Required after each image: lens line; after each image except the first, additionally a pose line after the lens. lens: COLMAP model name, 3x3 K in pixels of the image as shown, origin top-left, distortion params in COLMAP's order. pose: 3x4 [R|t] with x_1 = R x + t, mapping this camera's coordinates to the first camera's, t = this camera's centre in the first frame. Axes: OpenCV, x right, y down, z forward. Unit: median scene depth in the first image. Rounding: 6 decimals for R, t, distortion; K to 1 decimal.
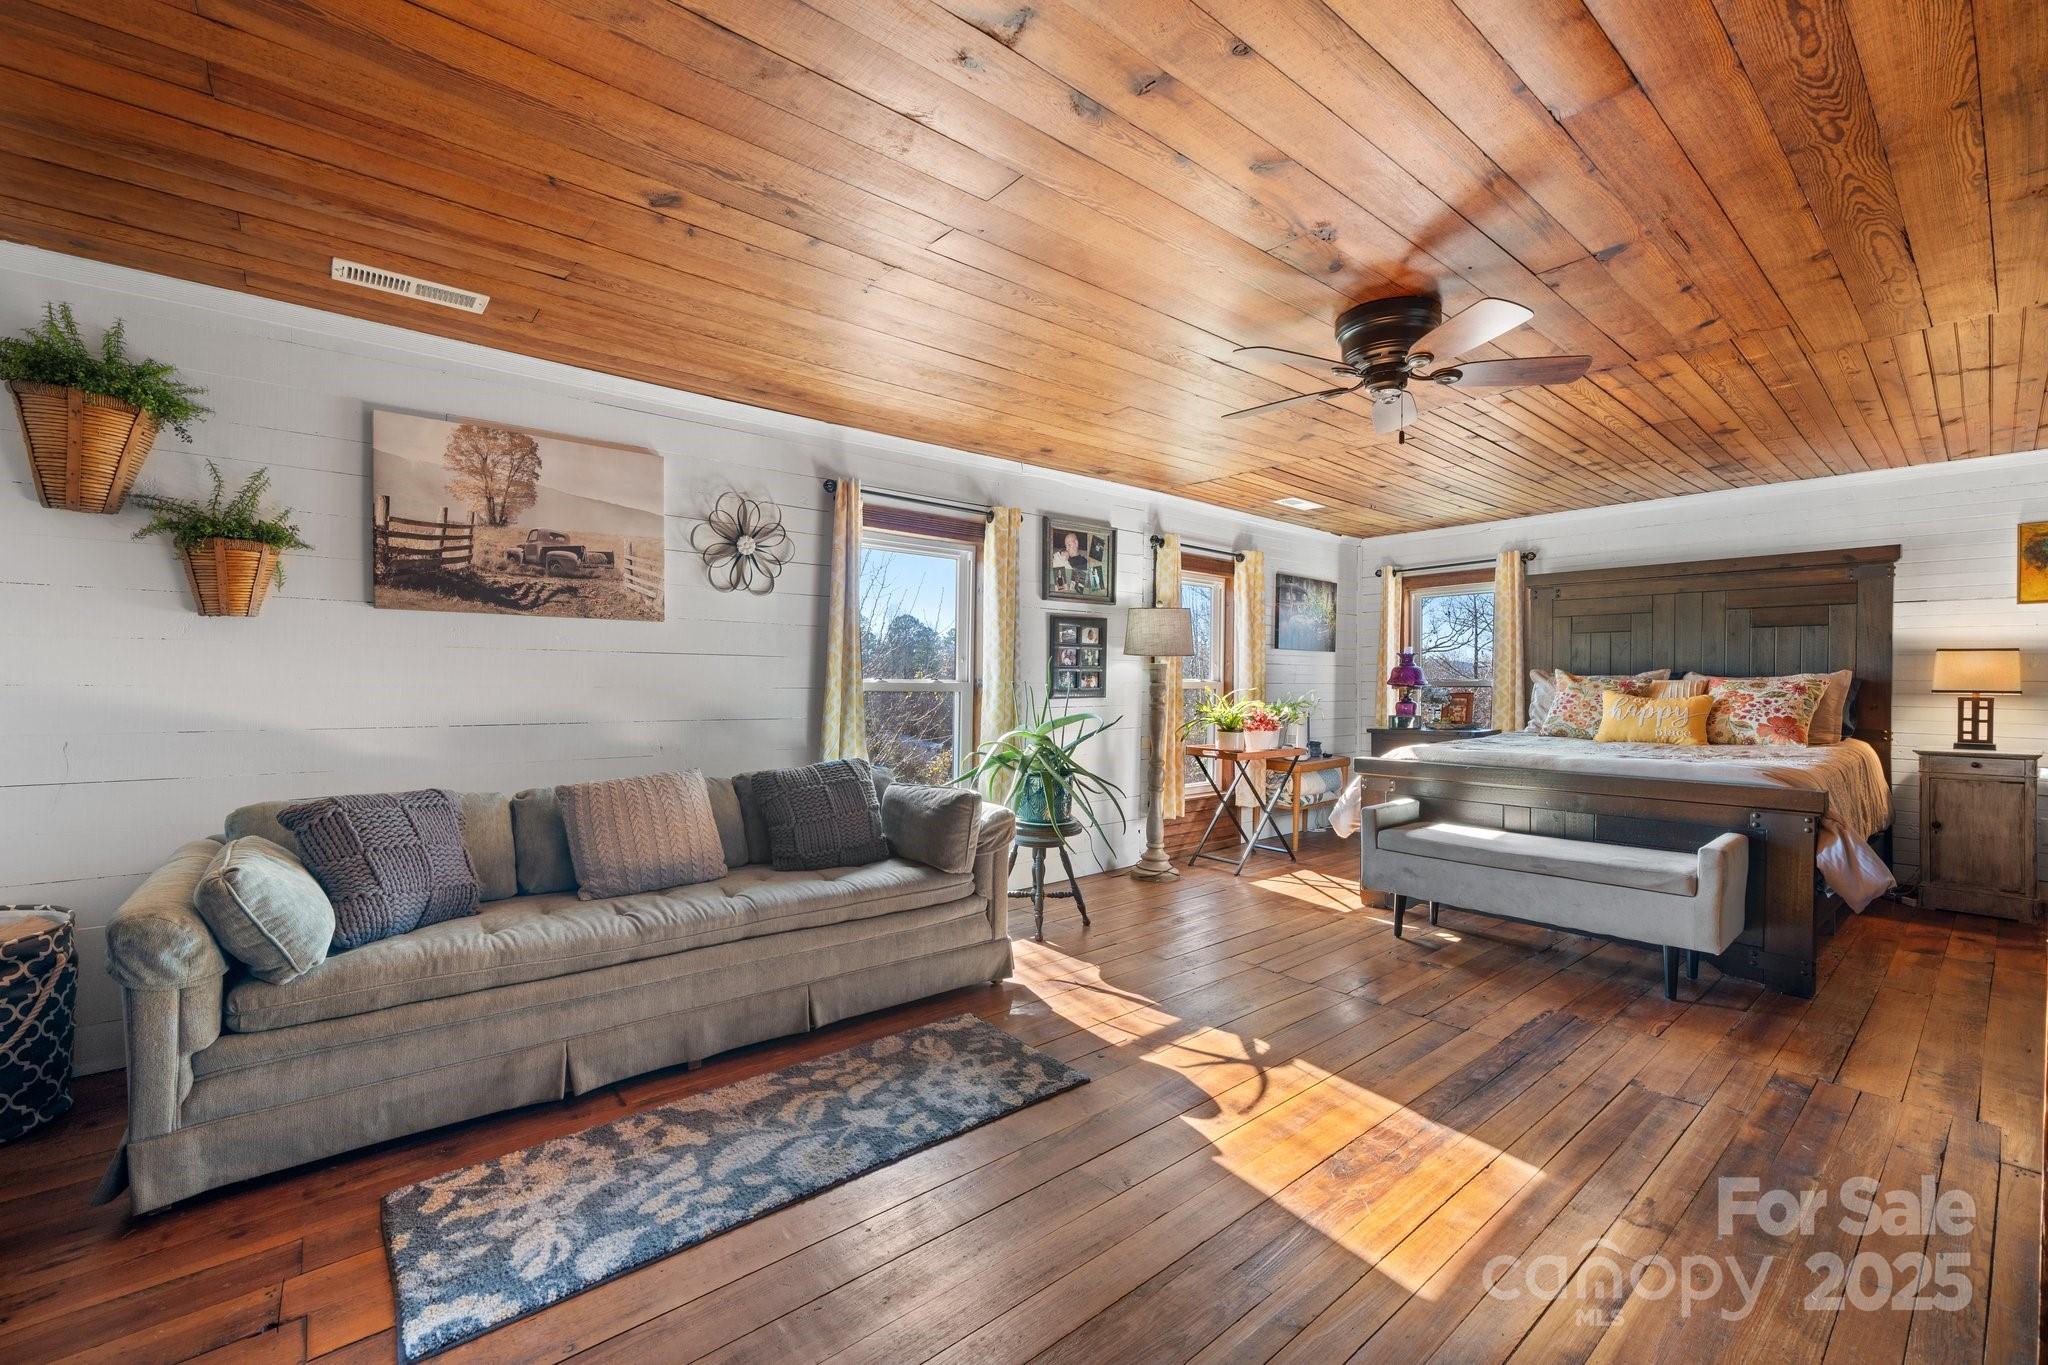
lens RADIAL K [[819.4, 0, 1018.7], [0, 819.4, 686.5], [0, 0, 1]] dist [-0.002883, -0.000080]
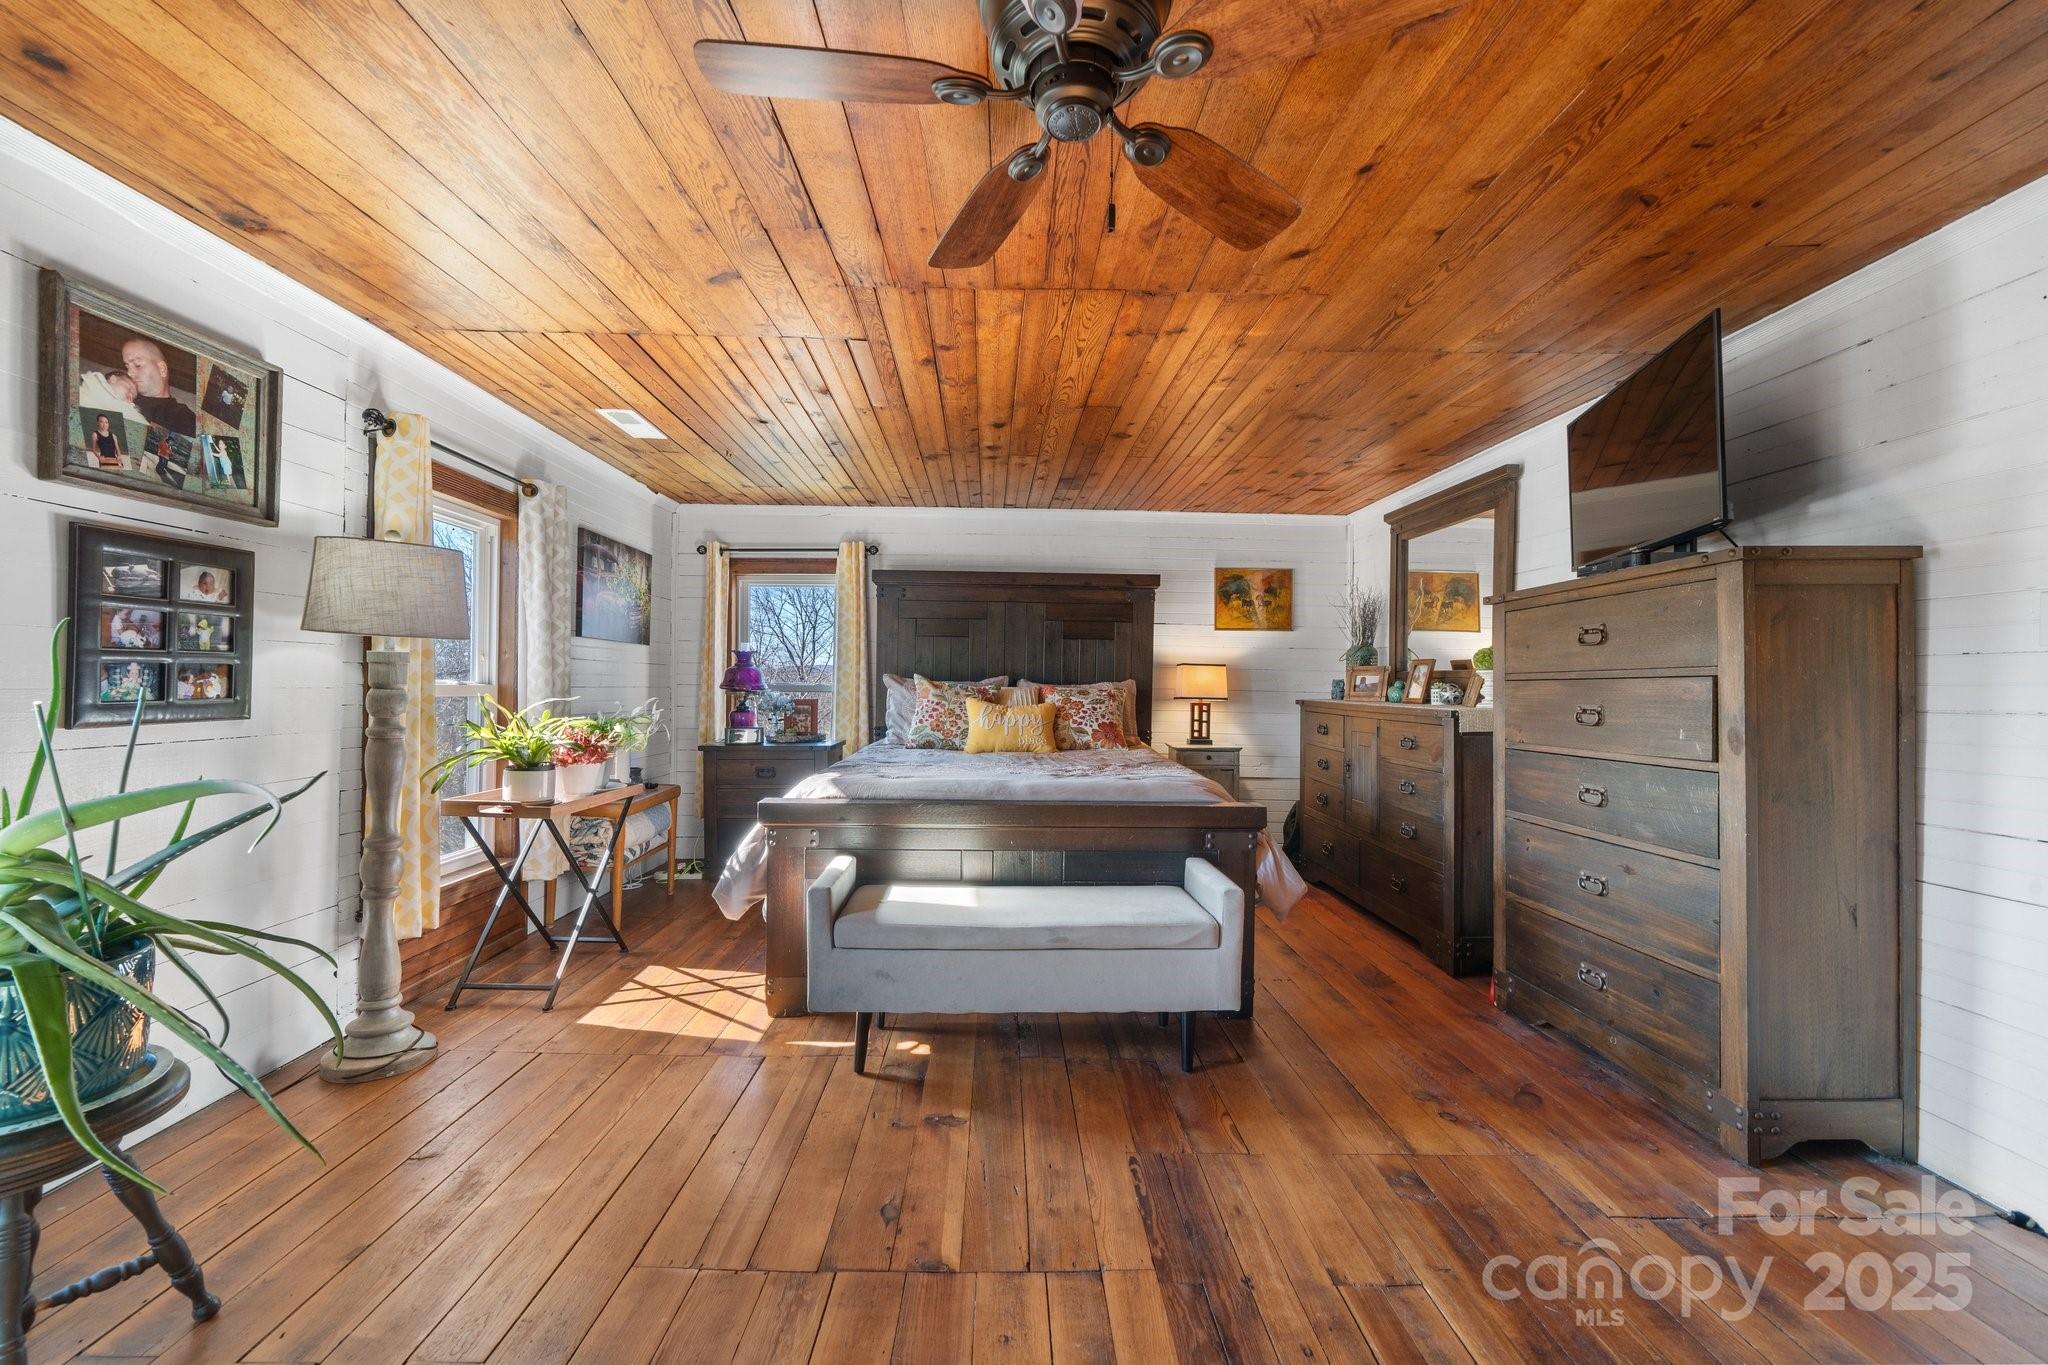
lens RADIAL K [[819.4, 0, 1021.8], [0, 819.4, 692.5], [0, 0, 1]] dist [-0.002883, -0.000080]
pose [[0.630348, -0.001371, 0.776312, 0.021034], [-0.005534, 0.999965, 0.006259, -0.007435], [-0.776293, -0.008241, 0.630318, 0.359968]]
